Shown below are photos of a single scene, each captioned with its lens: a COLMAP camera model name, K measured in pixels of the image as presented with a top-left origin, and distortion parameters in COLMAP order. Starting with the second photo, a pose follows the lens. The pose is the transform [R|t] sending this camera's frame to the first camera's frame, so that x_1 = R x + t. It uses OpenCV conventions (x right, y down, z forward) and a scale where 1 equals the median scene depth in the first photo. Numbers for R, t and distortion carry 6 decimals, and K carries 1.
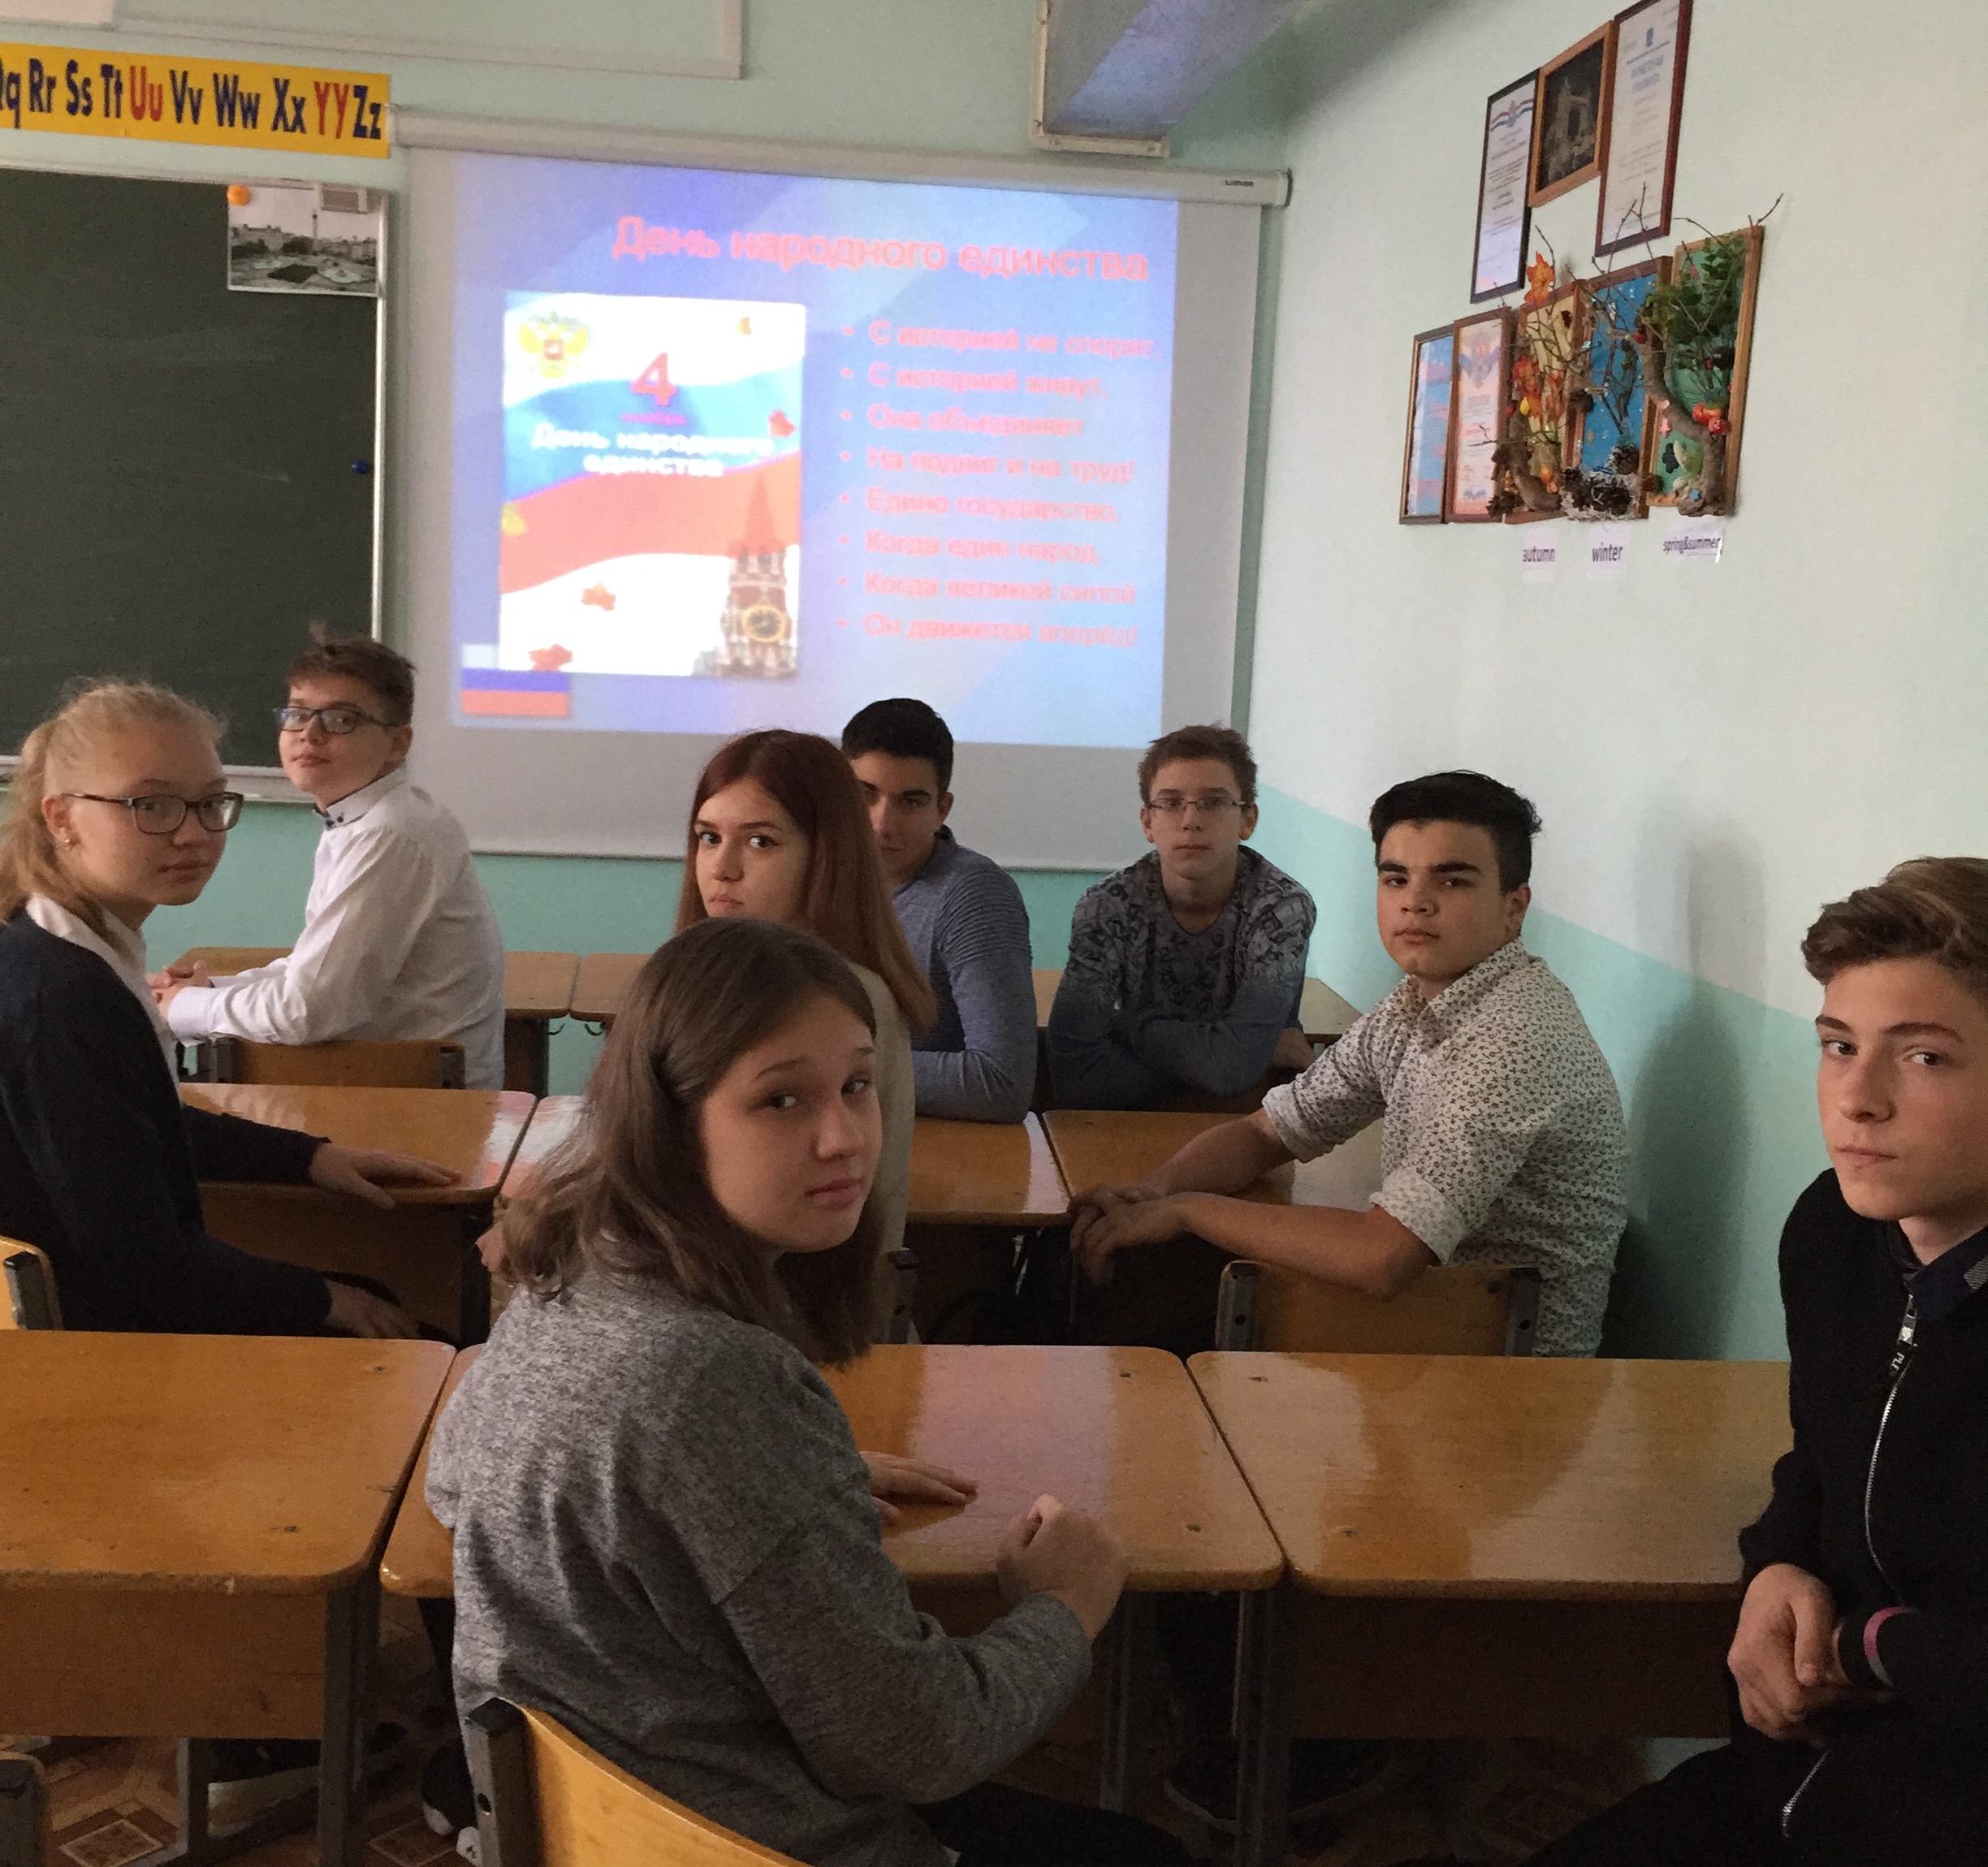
lens RADIAL K [[2254.3, 0, 994.0], [0, 2254.3, 848.8], [0, 0, 1]] dist [0.106492, -0.164489]
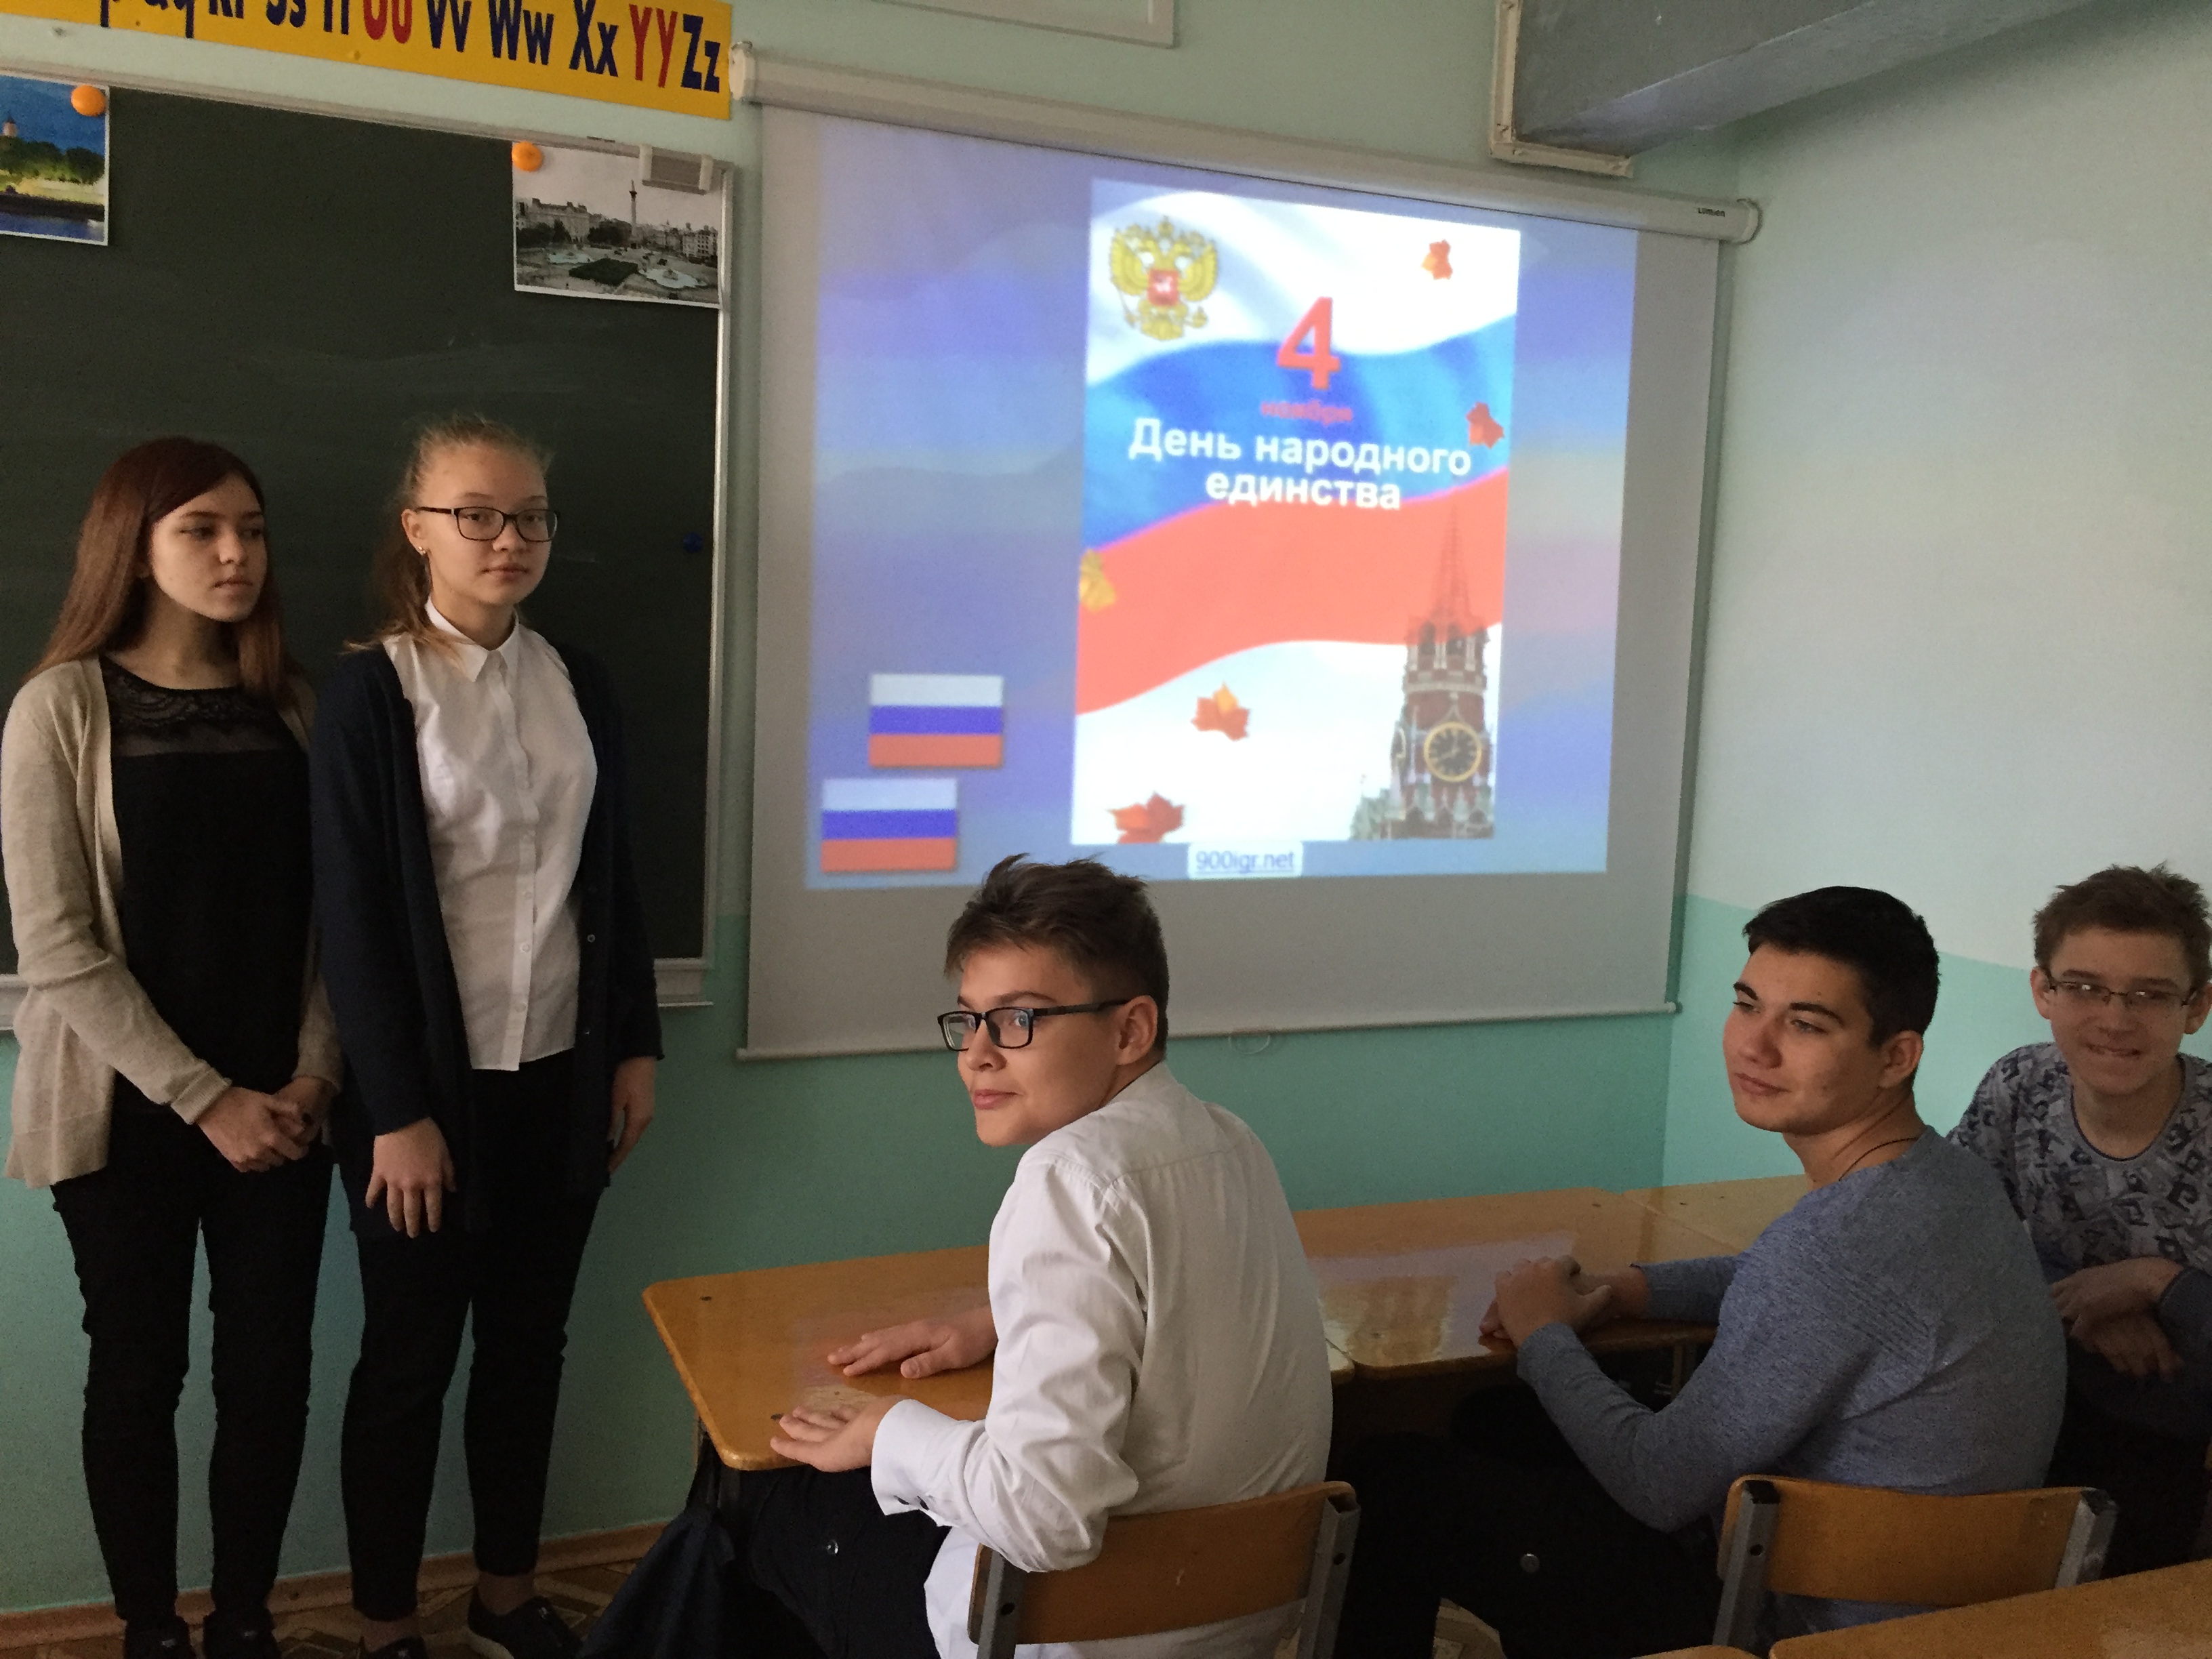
lens RADIAL K [[1884.6, 0, 1106.0], [0, 1884.6, 829.5], [0, 0, 1]] dist [0.086039, -0.123066]
pose [[0.960451, -0.039402, 0.275647, -0.329190], [0.044444, 0.998939, -0.012066, -0.064585], [-0.274879, 0.023840, 0.961183, 0.392948]]
